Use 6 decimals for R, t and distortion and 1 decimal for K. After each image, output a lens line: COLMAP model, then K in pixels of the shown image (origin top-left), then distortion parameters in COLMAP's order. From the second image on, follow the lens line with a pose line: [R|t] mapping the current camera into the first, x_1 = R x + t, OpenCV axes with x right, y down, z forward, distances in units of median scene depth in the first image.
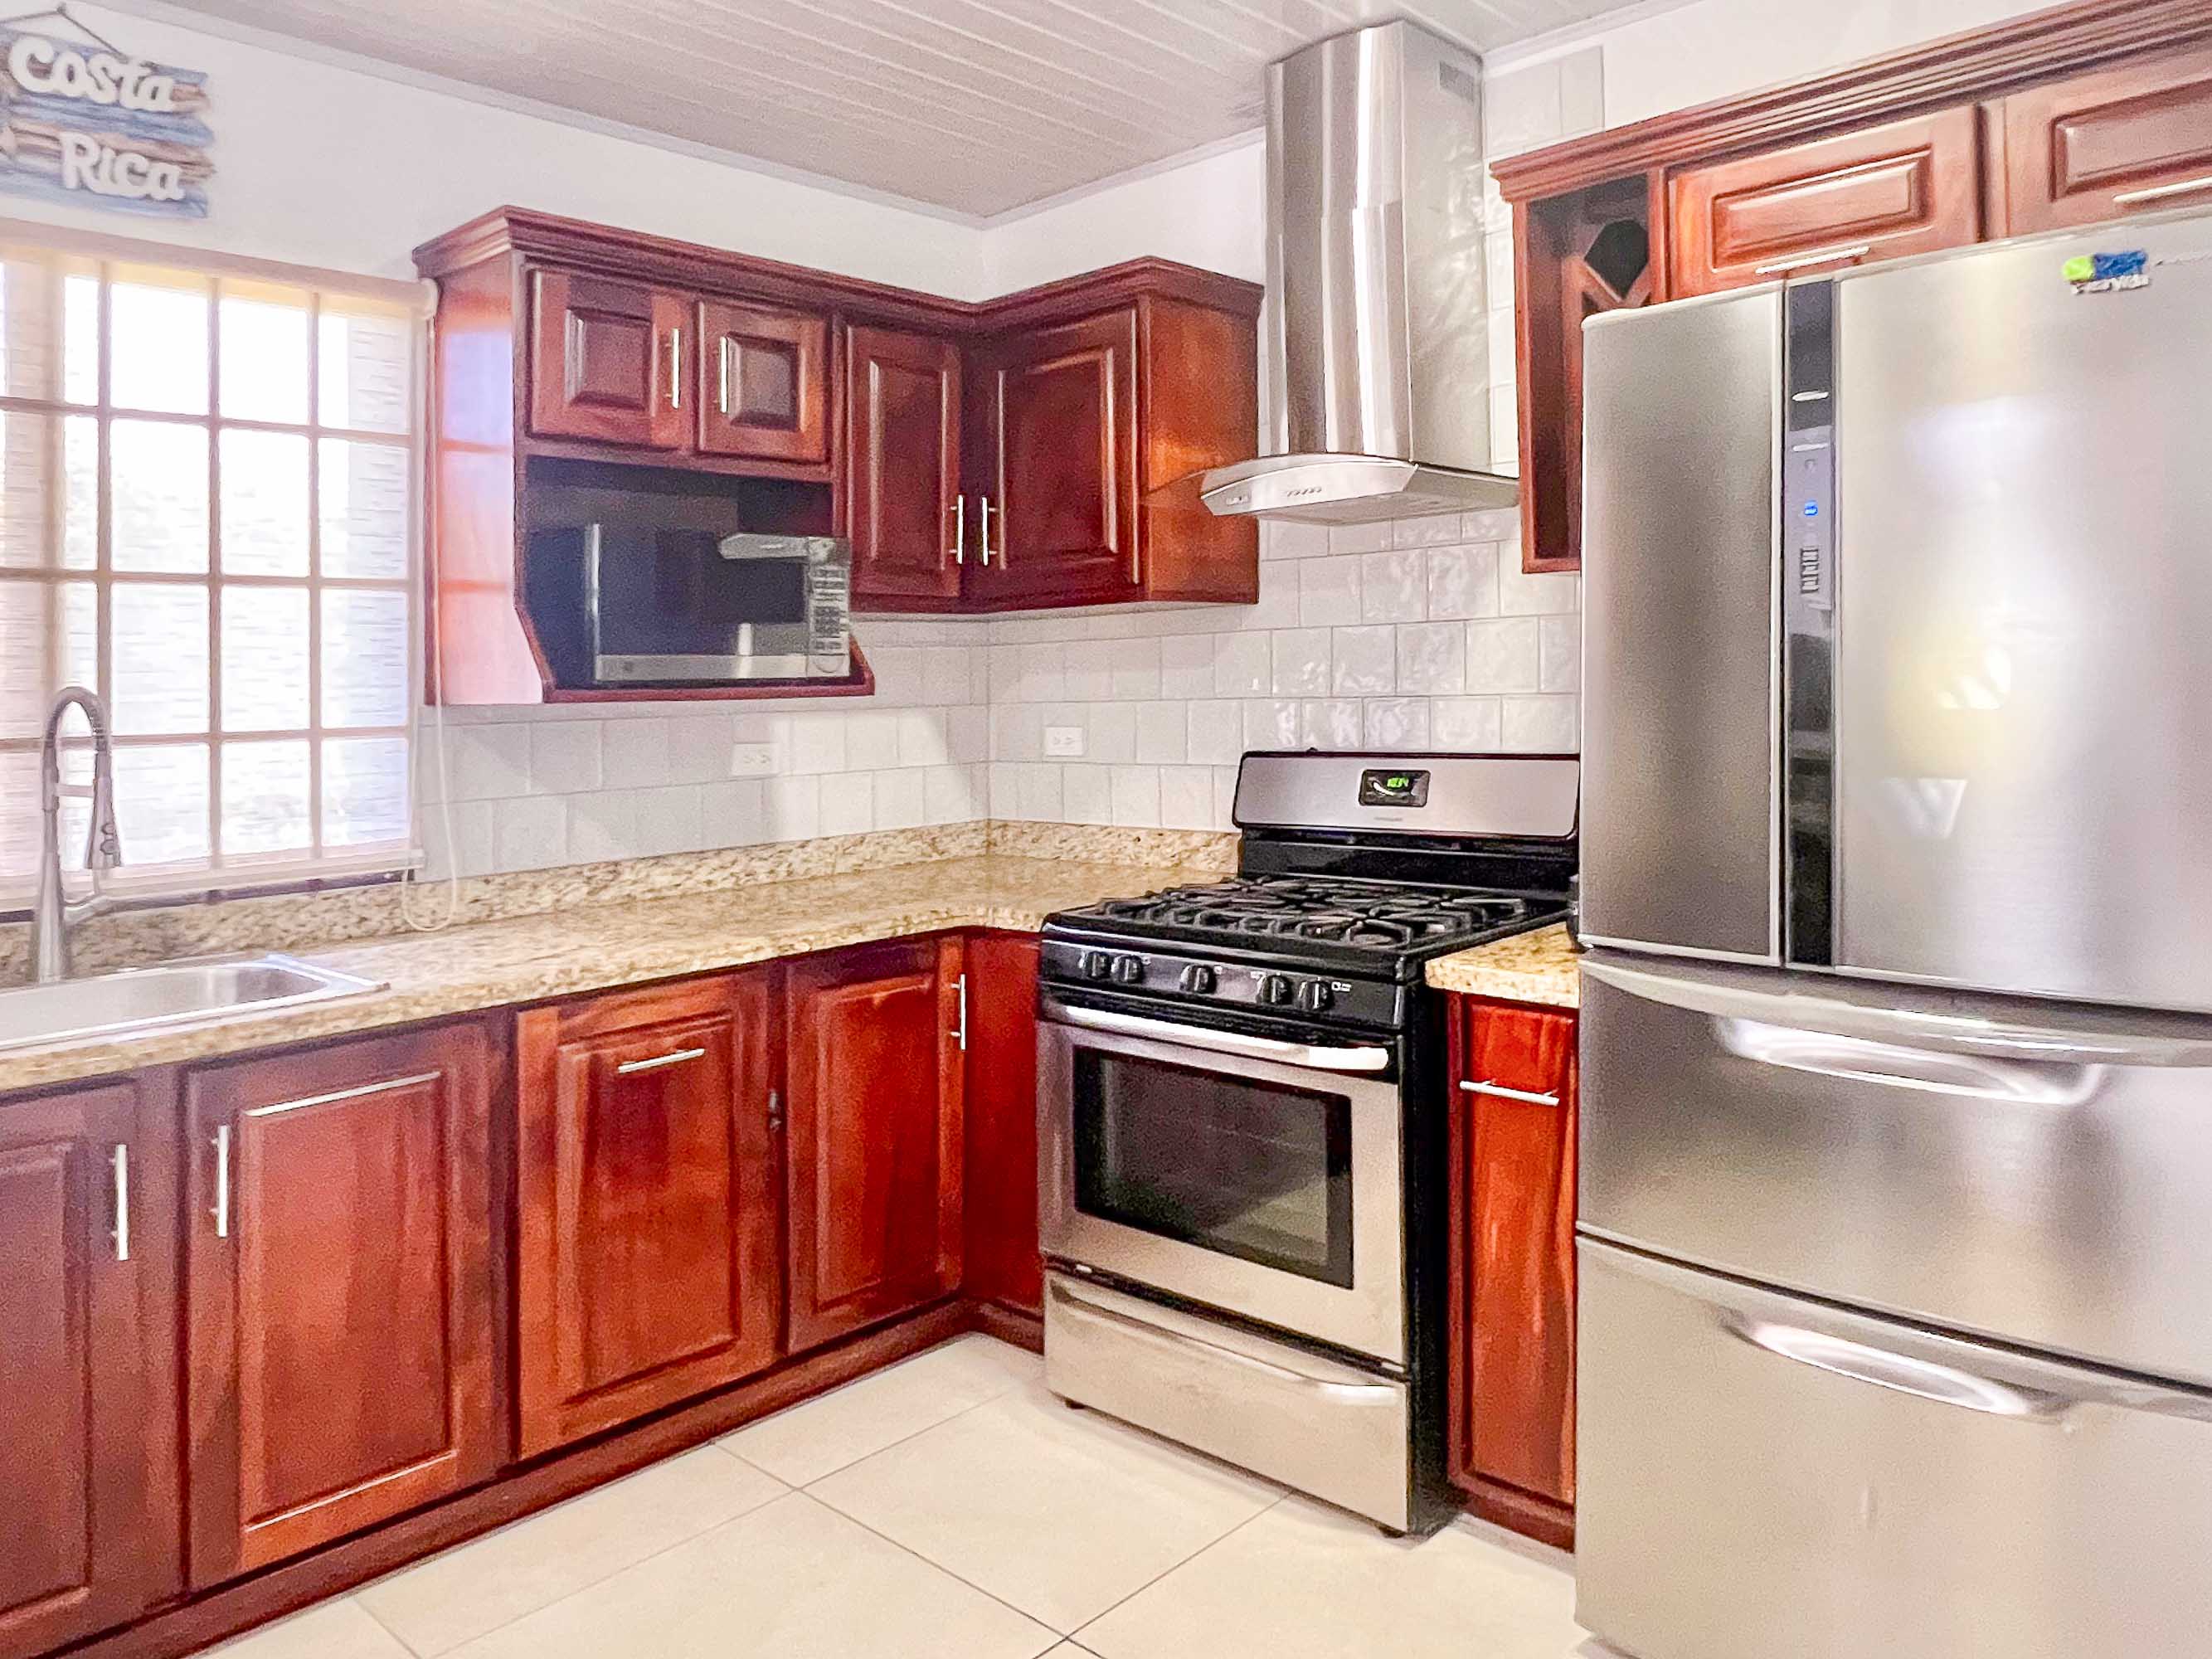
lens RADIAL K [[1413.7, 0, 1102.8], [0, 1413.7, 822.6], [0, 0, 1]] dist [0.002922, -0.004068]
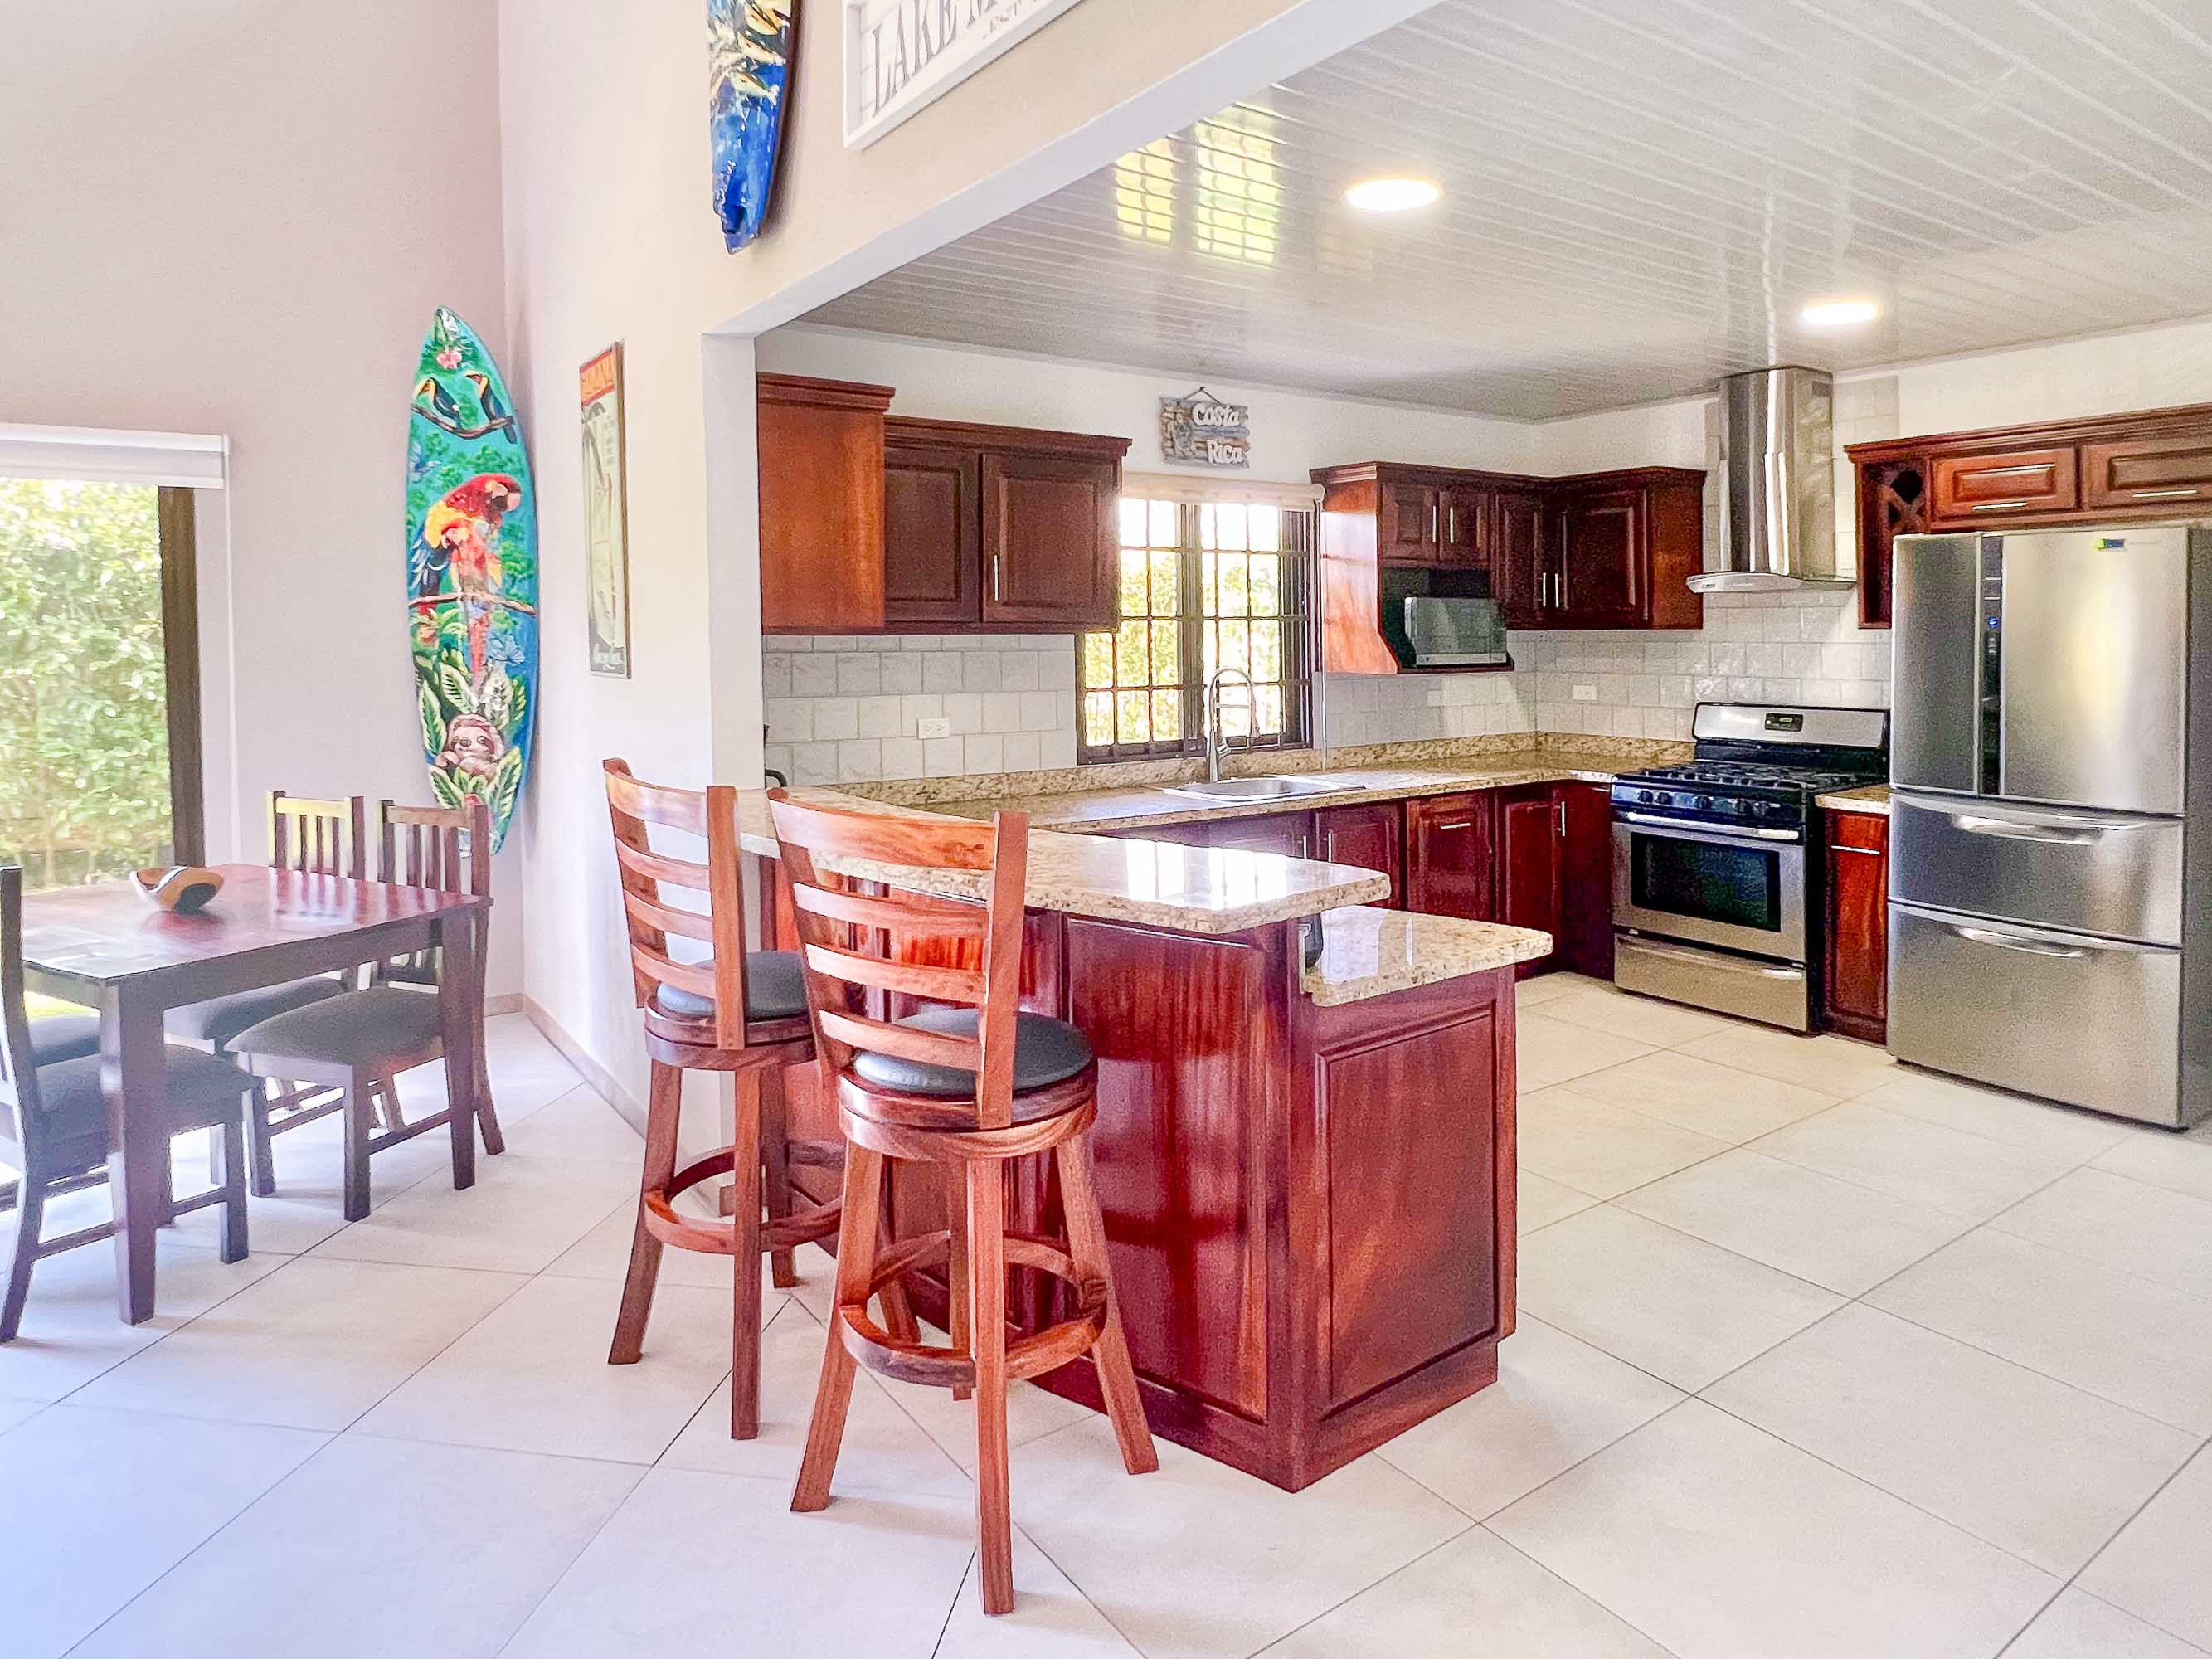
lens RADIAL K [[1311.6, 0, 1027.3], [0, 1311.6, 681.1], [0, 0, 1]] dist [-0.006236, 0.001931]
pose [[0.976361, 0.028035, -0.214318, -0.517981], [-0.037358, 0.998518, -0.039571, 0.035849], [0.212891, 0.046642, 0.975962, -1.245730]]
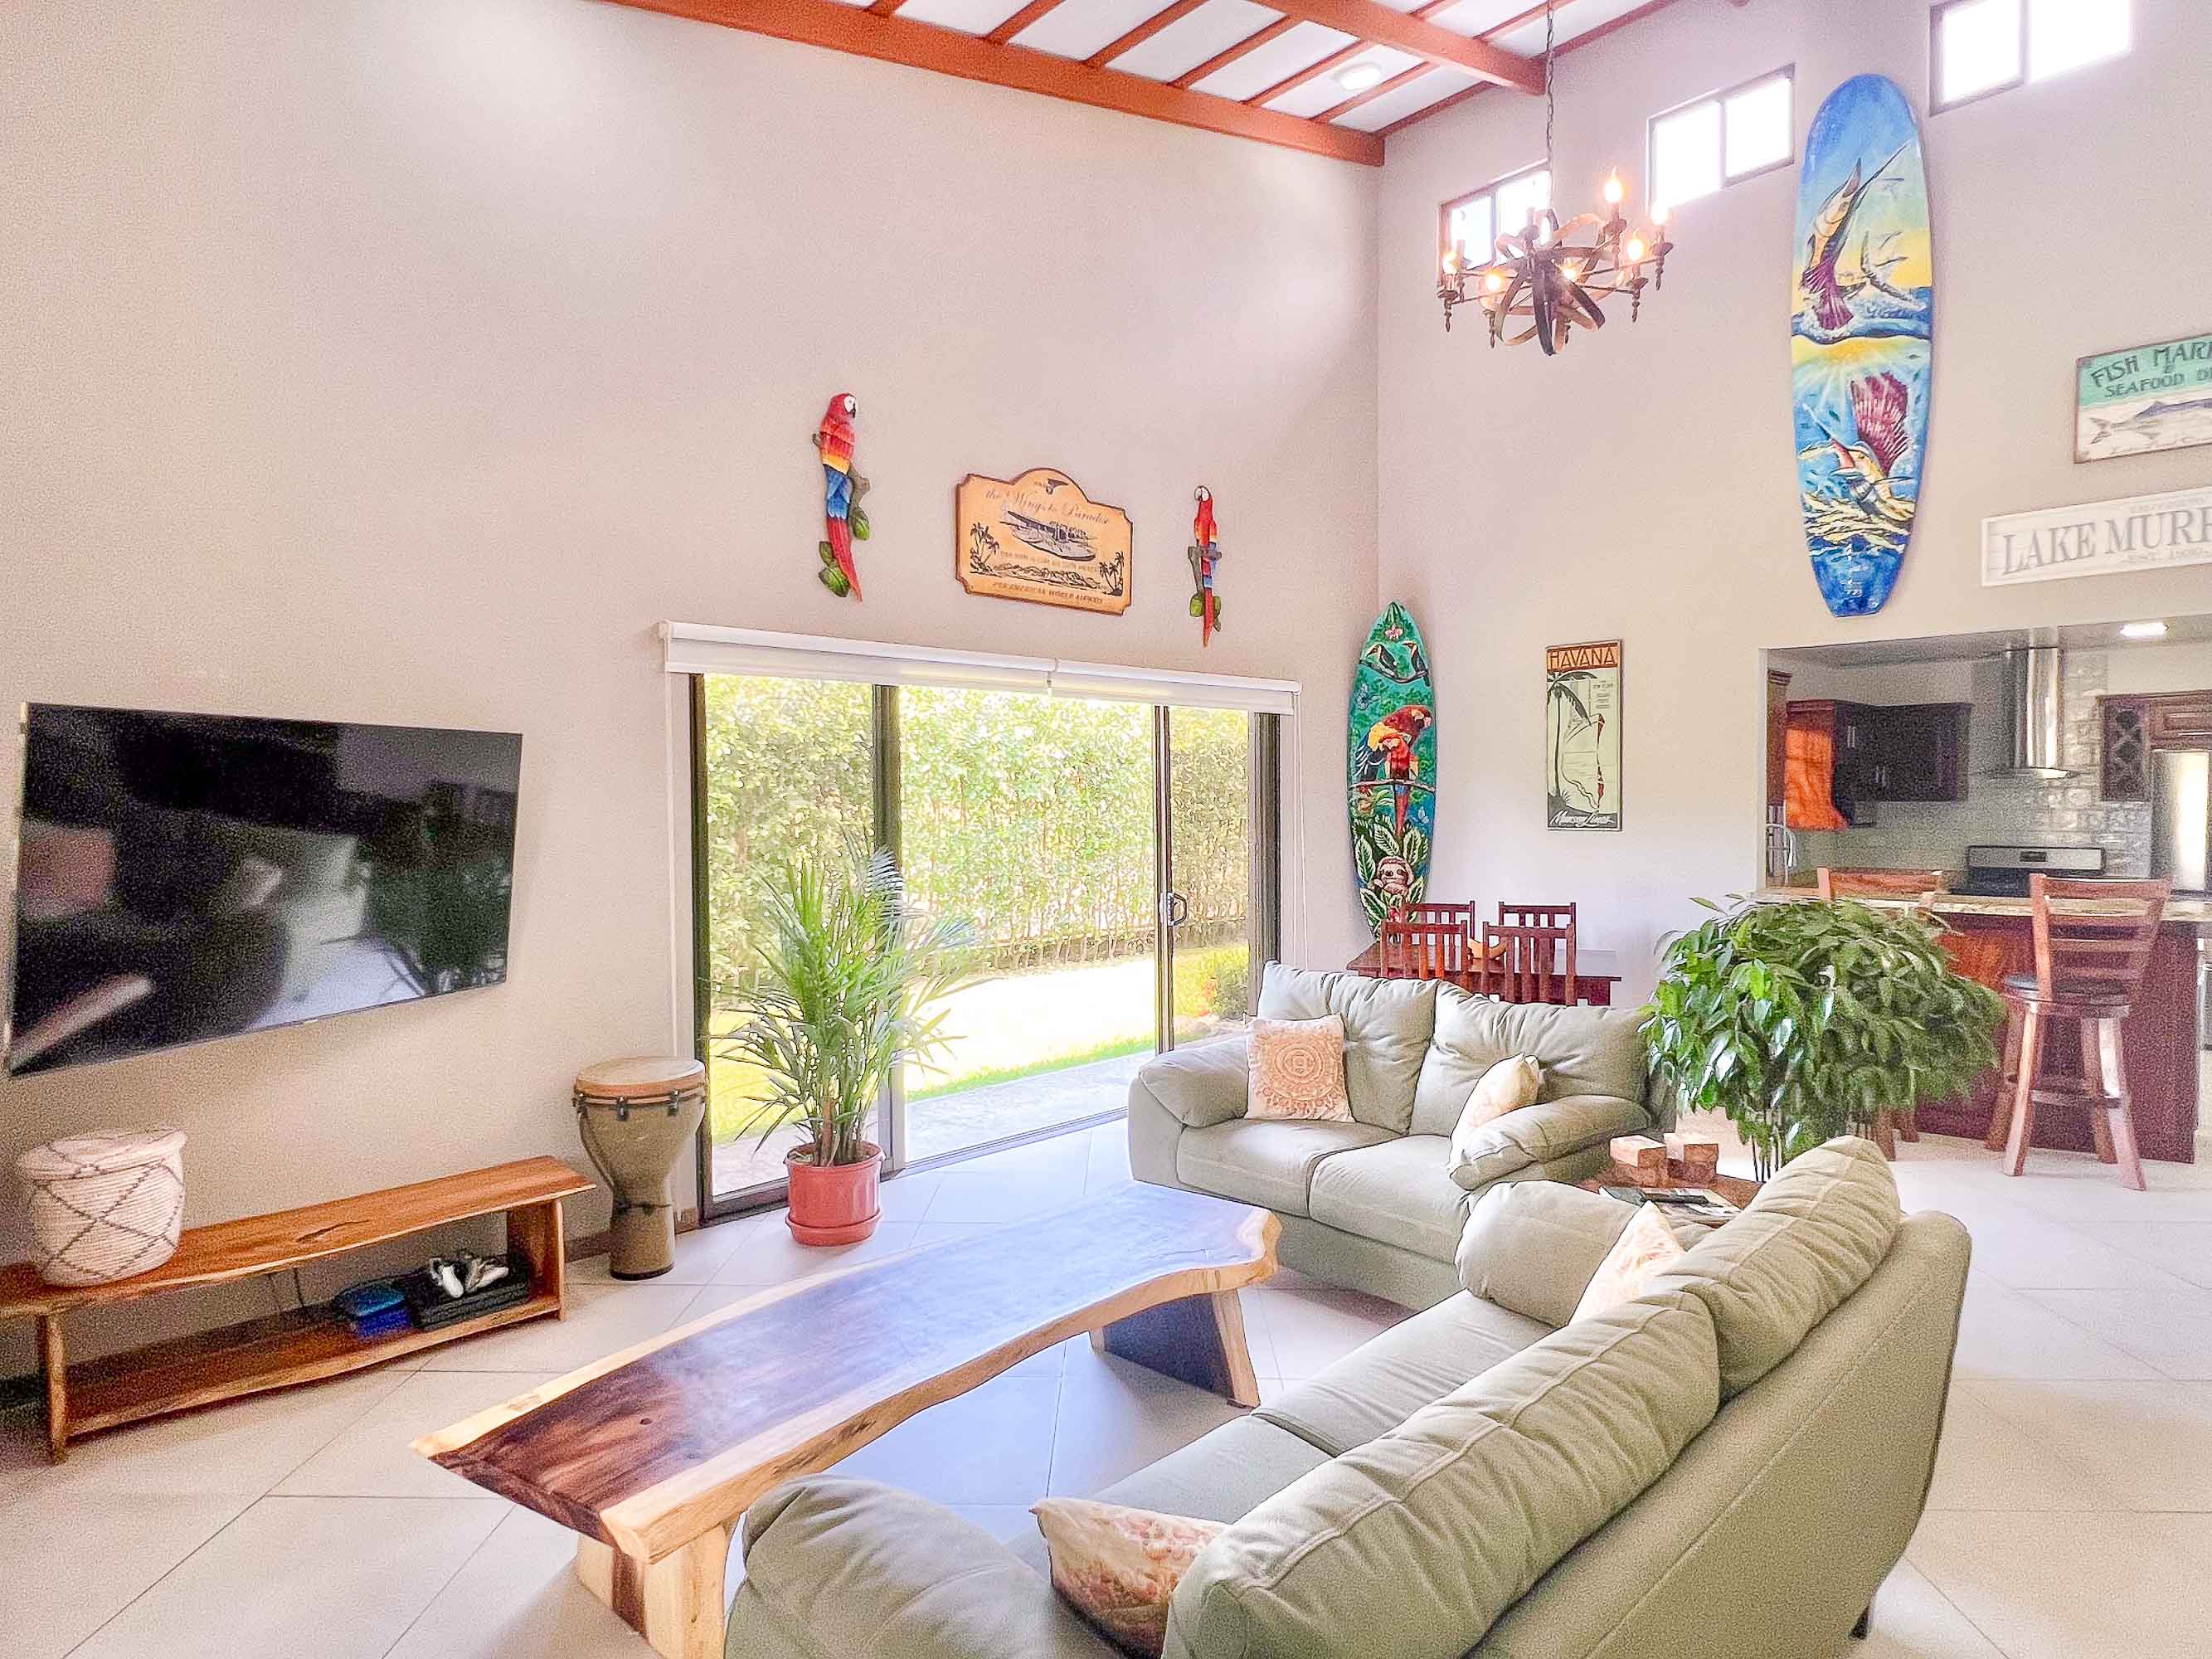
lens RADIAL K [[1189.0, 0, 1113.2], [0, 1189.0, 831.0], [0, 0, 1]] dist [-0.001593, -0.001336]
pose [[0.998776, 0.026093, -0.042027, -2.224713], [-0.027937, 0.998646, -0.043893, 0.118605], [0.040824, 0.045013, 0.998152, -2.306575]]
